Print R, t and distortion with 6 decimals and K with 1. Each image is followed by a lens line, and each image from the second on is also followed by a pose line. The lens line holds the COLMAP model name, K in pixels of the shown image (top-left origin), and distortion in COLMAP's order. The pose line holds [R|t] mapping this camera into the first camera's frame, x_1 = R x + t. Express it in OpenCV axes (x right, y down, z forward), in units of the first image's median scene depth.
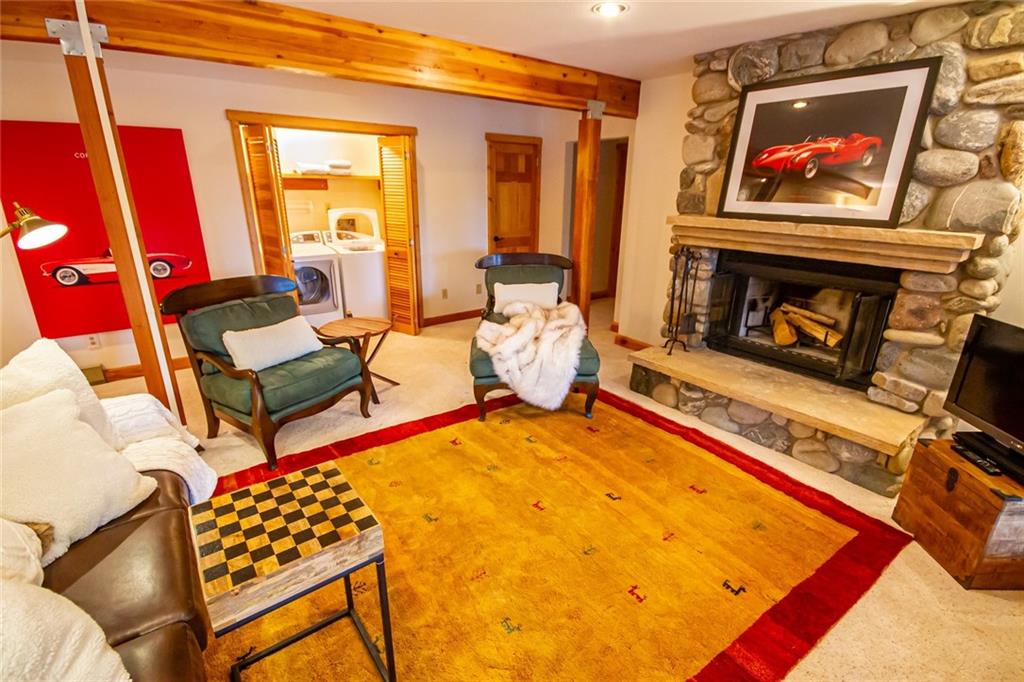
lens RADIAL K [[473.0, 0, 503.7], [0, 473.0, 346.1], [0, 0, 1]] dist [0.002307, -0.008695]
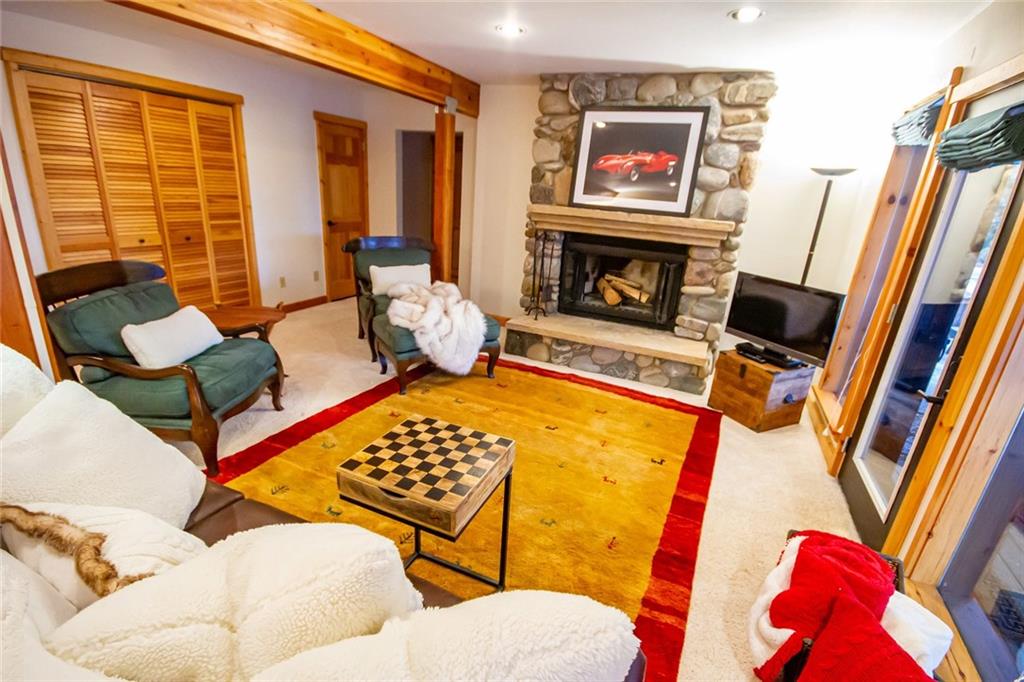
lens RADIAL K [[473.0, 0, 511.5], [0, 473.0, 346.8], [0, 0, 1]] dist [0.002307, -0.008695]
pose [[0.872148, -0.107305, 0.477330, -0.378641], [0.096765, 0.994211, 0.046698, 0.030758], [-0.479578, 0.005461, 0.877482, -0.047461]]
